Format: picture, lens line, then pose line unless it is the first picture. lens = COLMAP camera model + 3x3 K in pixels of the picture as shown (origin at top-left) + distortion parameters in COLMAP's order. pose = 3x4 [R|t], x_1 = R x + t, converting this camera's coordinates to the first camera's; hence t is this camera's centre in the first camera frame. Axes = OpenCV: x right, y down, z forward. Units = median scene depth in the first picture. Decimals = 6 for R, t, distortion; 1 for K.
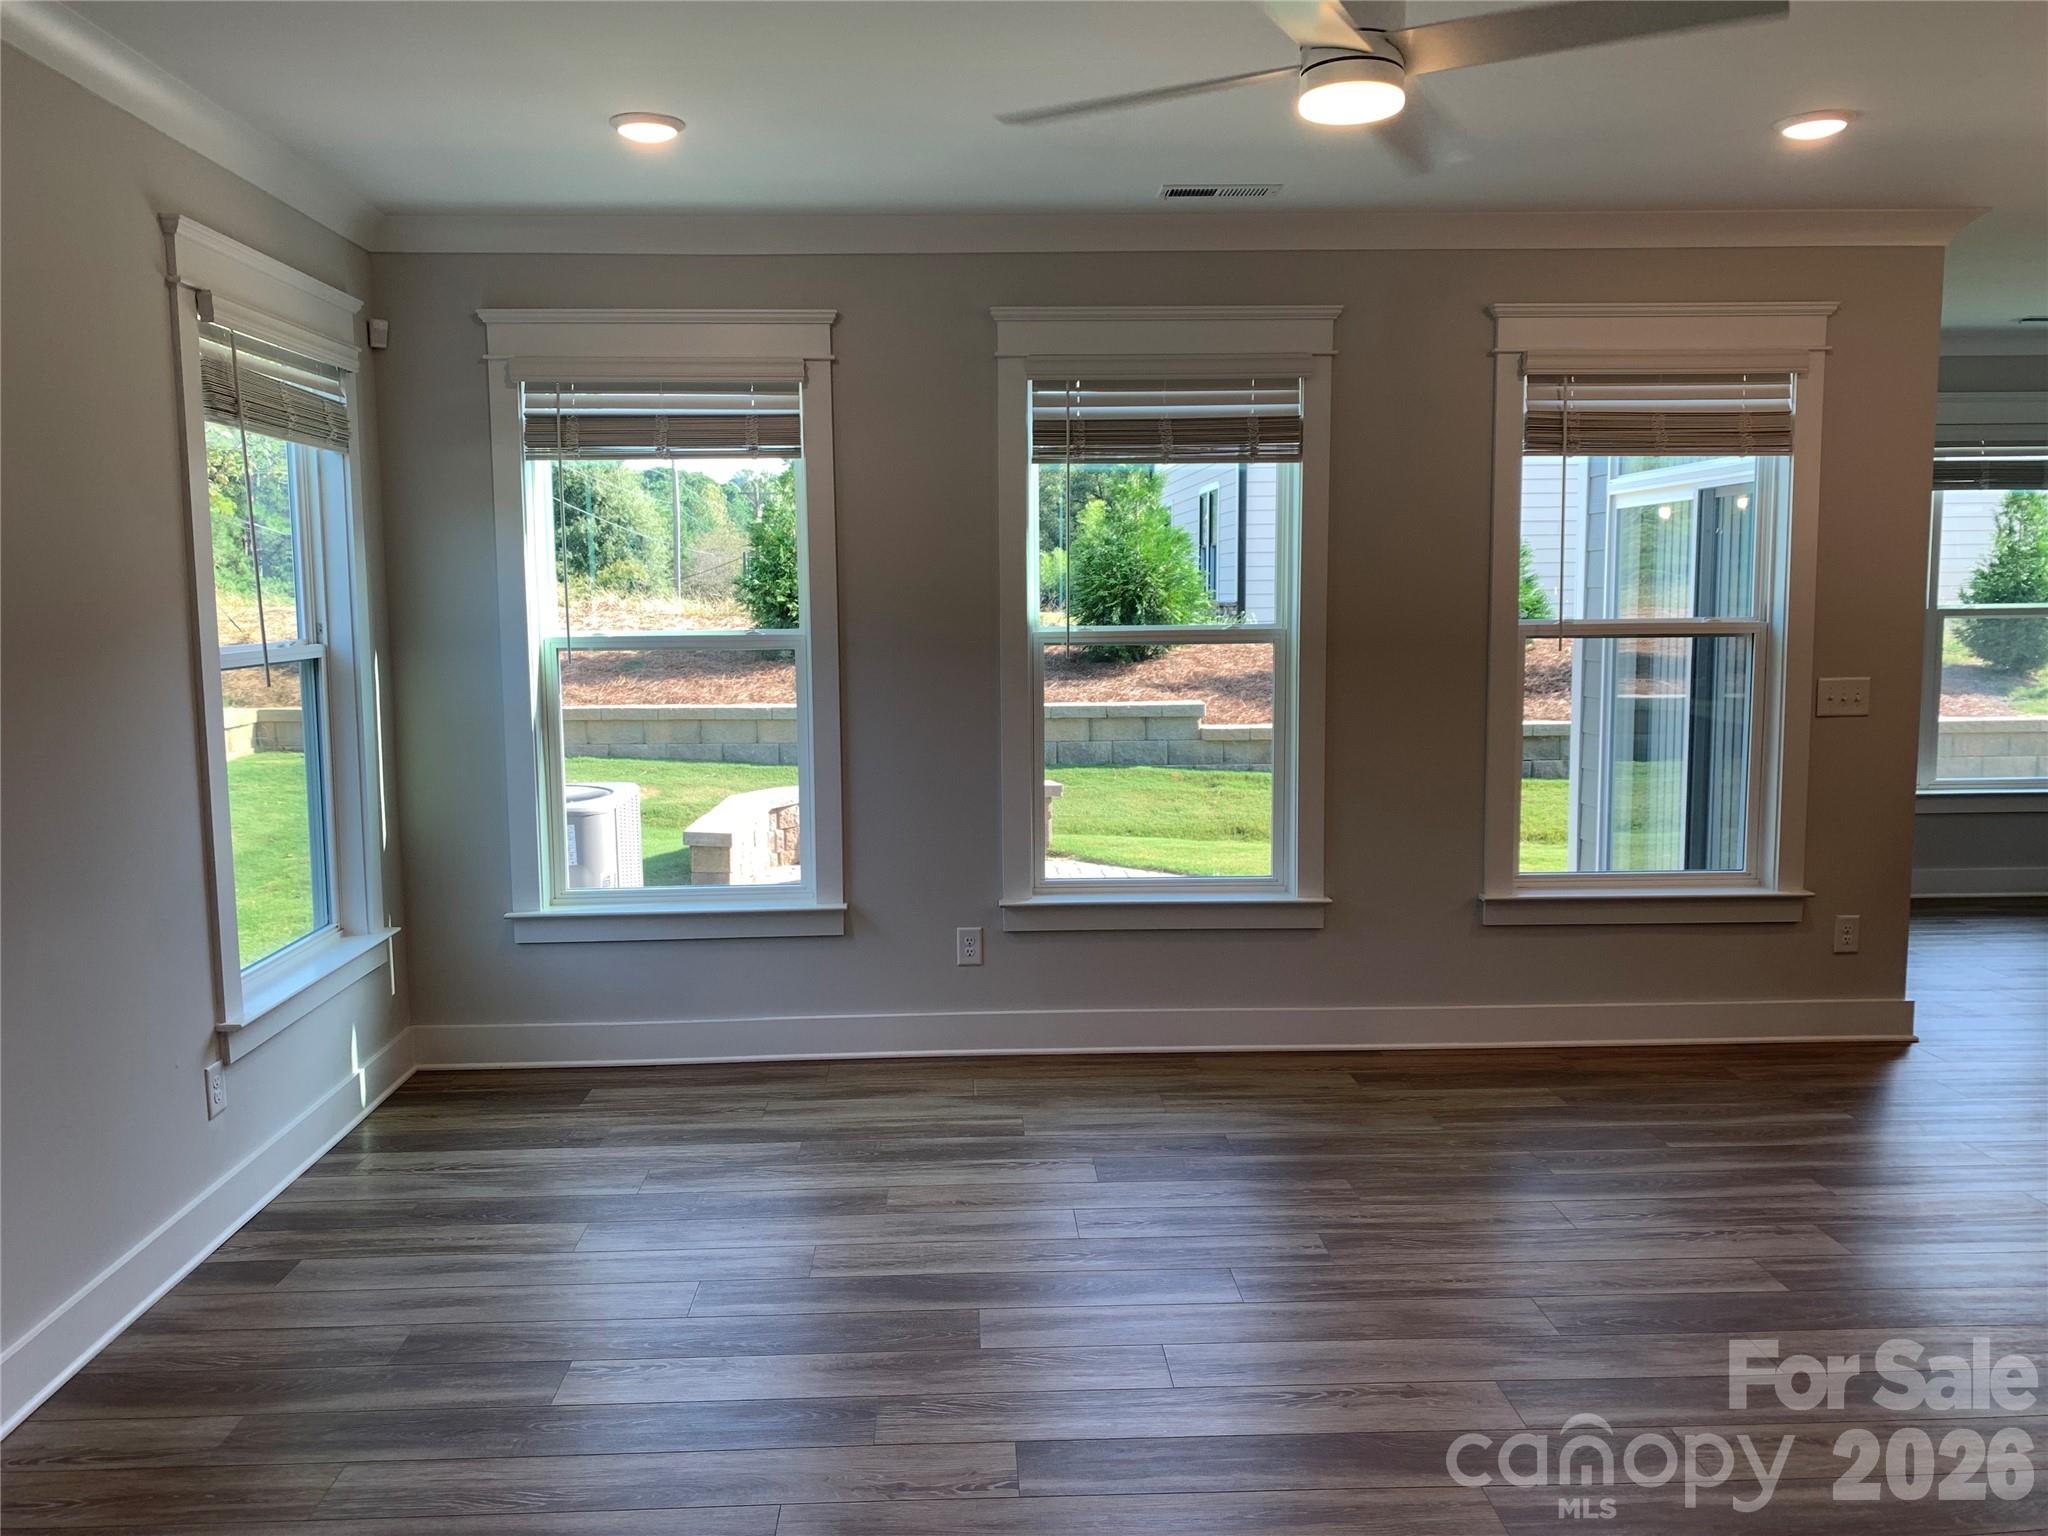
lens RADIAL K [[1562.7, 0, 1010.3], [0, 1562.7, 762.2], [0, 0, 1]] dist [0.044532, -0.040394]
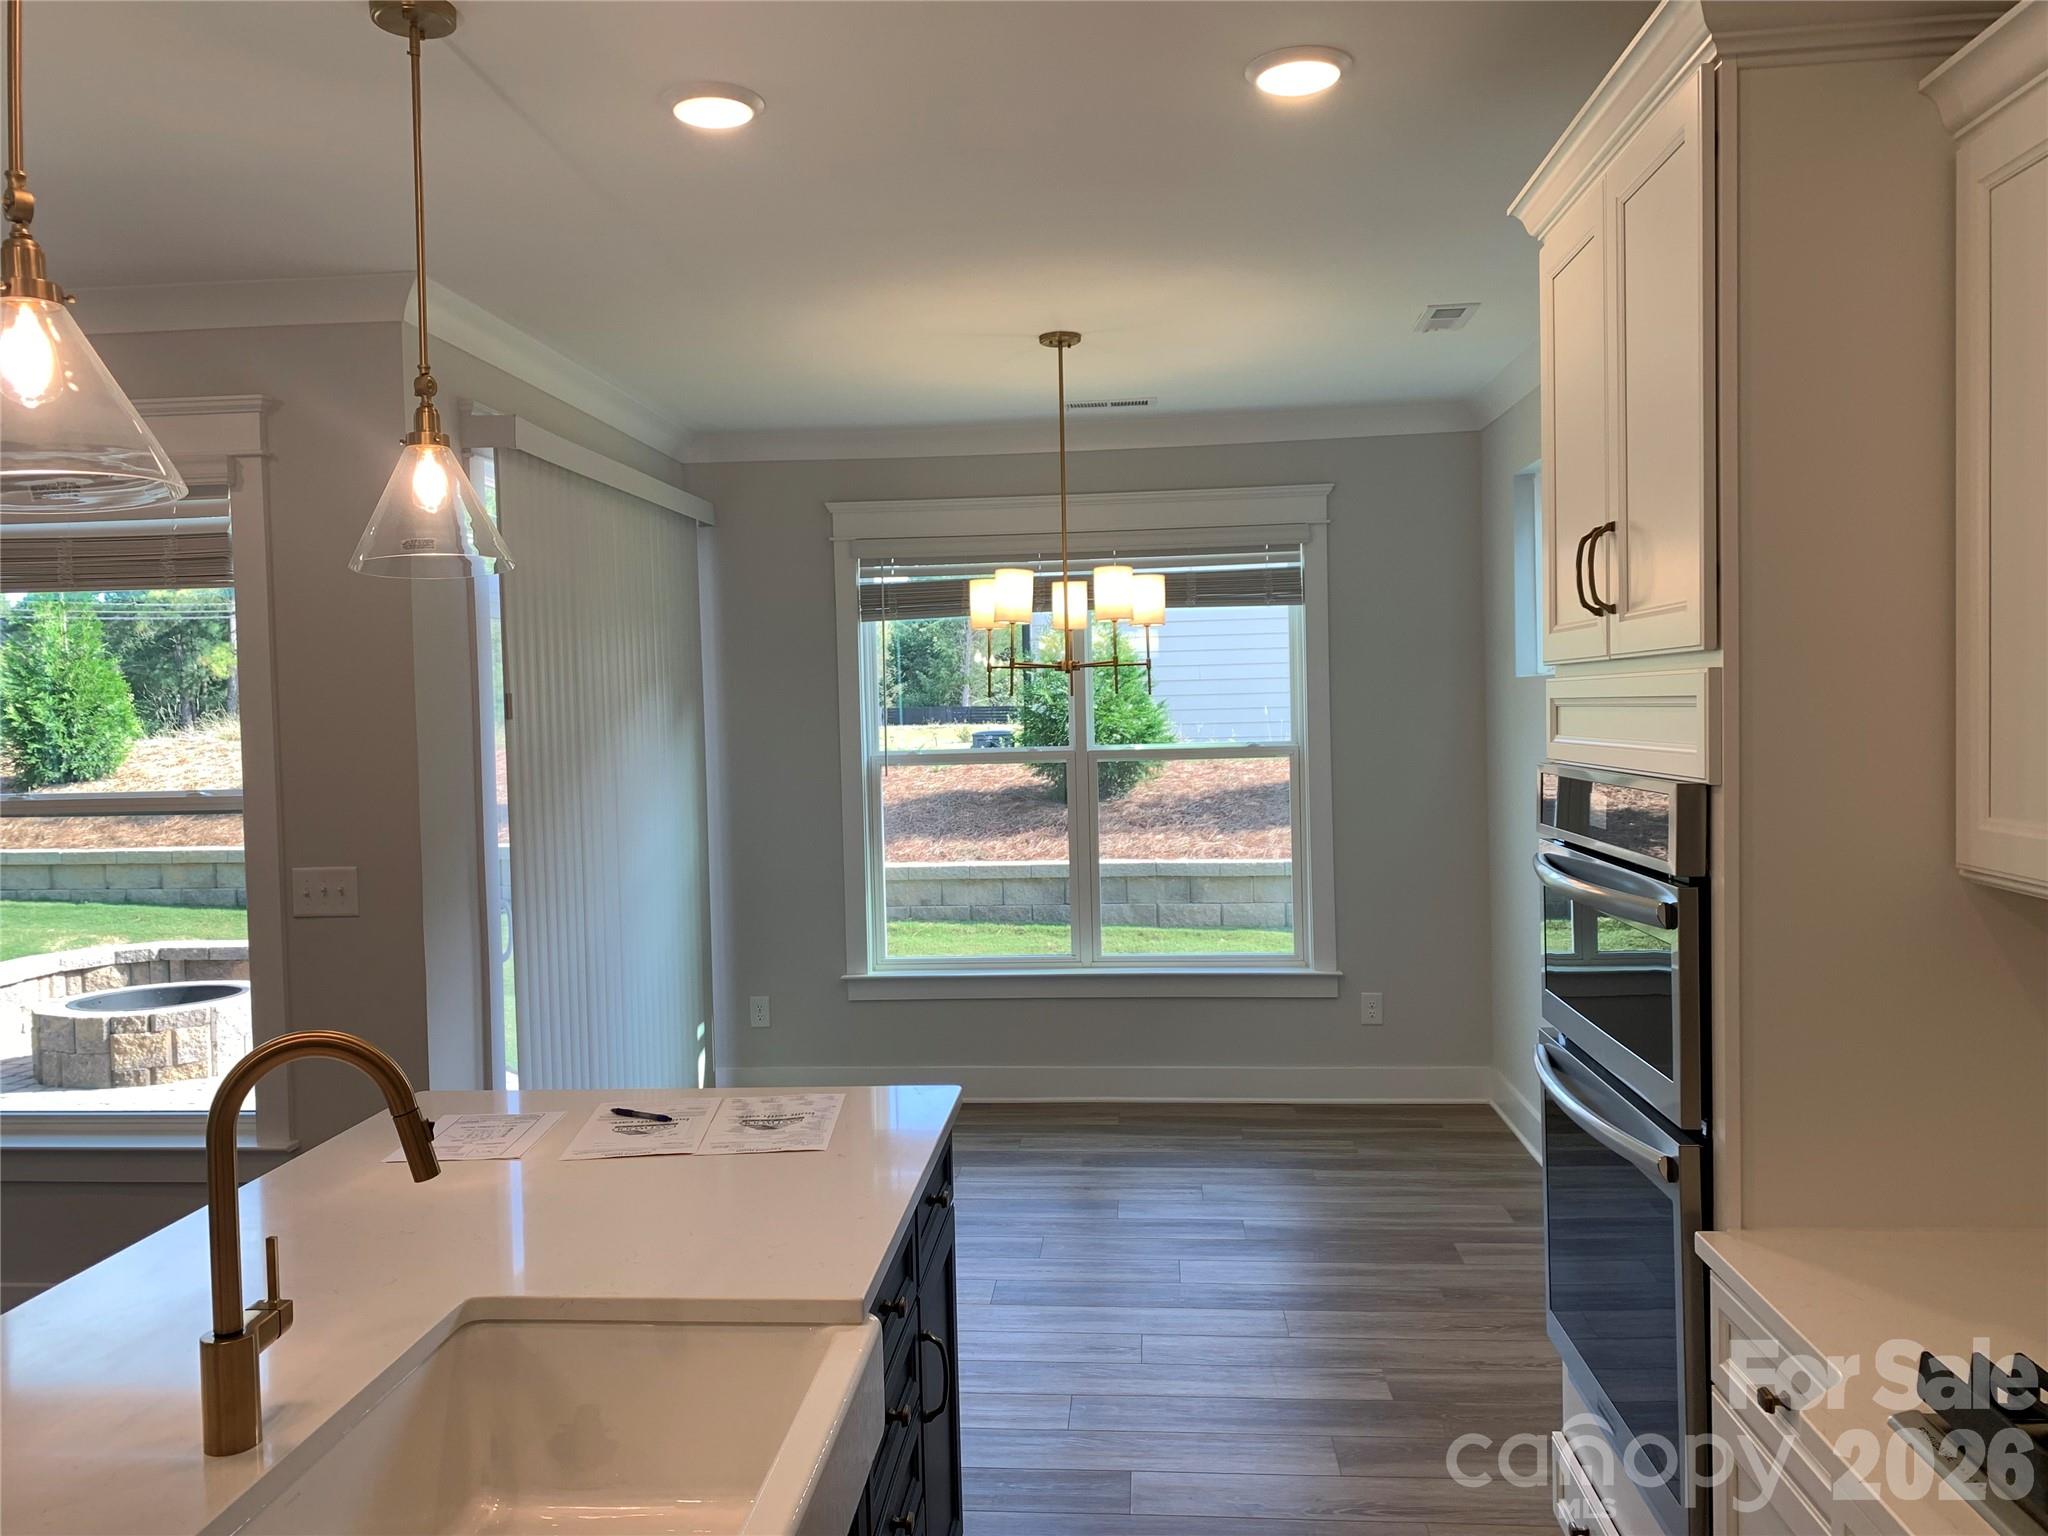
lens RADIAL K [[1562.7, 0, 1004.6], [0, 1562.7, 757.3], [0, 0, 1]] dist [0.044532, -0.040394]
pose [[0.990851, -0.010038, -0.134587, 0.981372], [0.000268, 0.997375, -0.072415, -0.052339], [0.134960, 0.071716, 0.988252, 0.277757]]
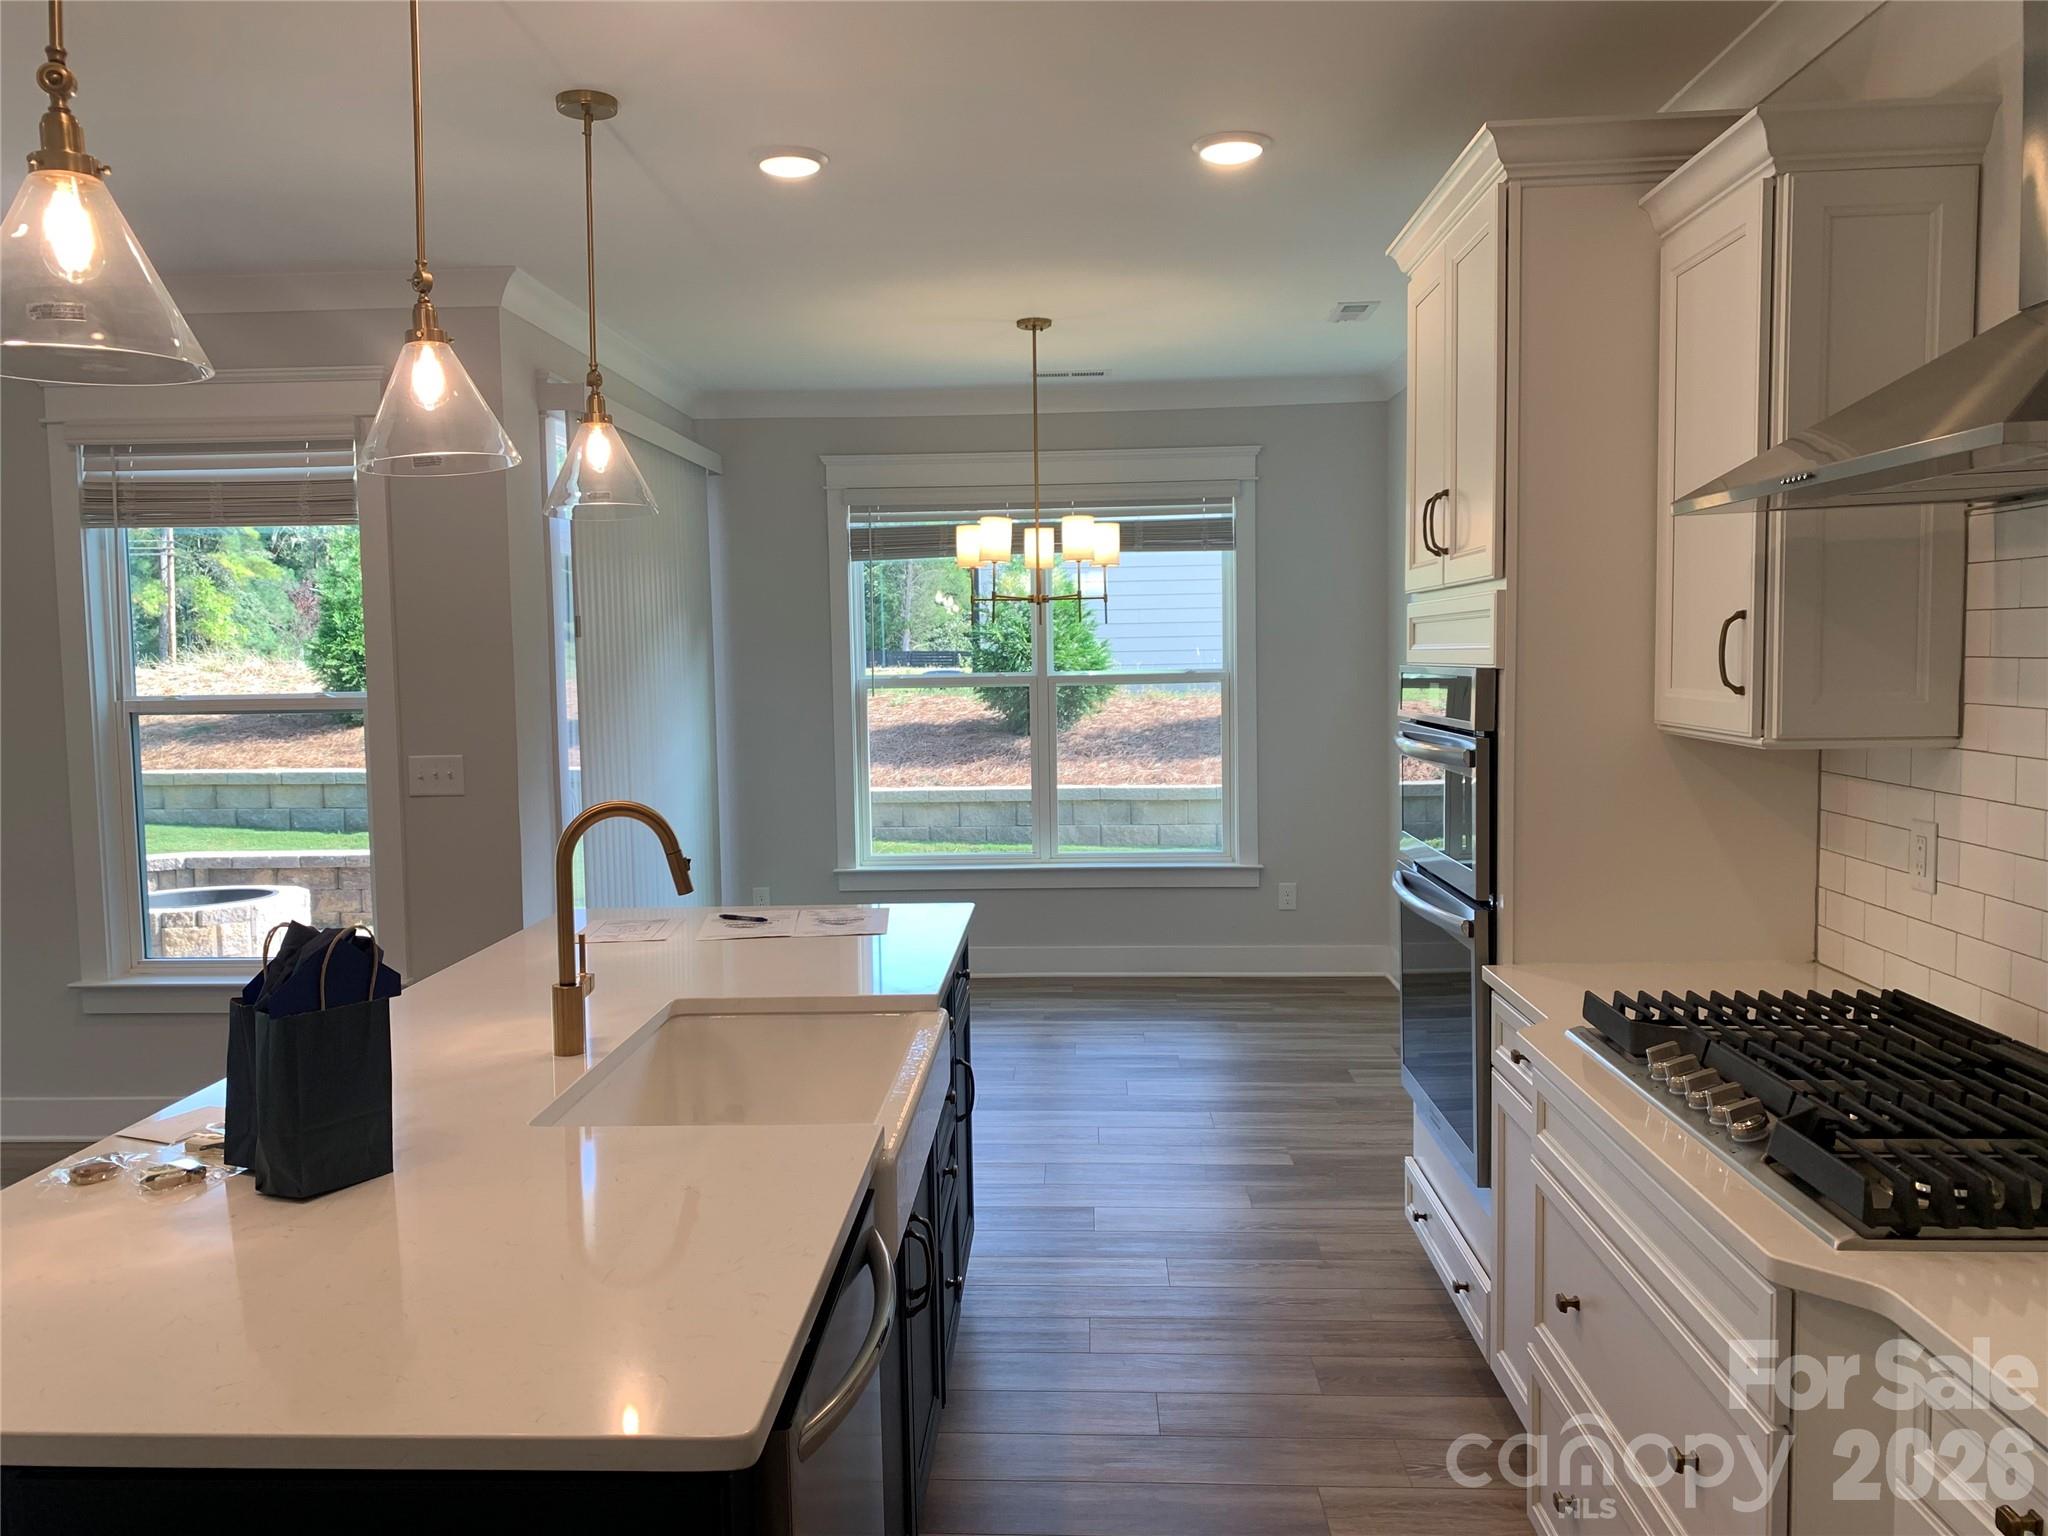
lens RADIAL K [[1562.7, 0, 1005.3], [0, 1562.7, 756.5], [0, 0, 1]] dist [0.044532, -0.040394]
pose [[0.995646, -0.000873, -0.093208, 0.974501], [-0.002790, 0.999229, -0.039162, -0.017377], [0.093170, 0.039251, 0.994876, 0.089596]]
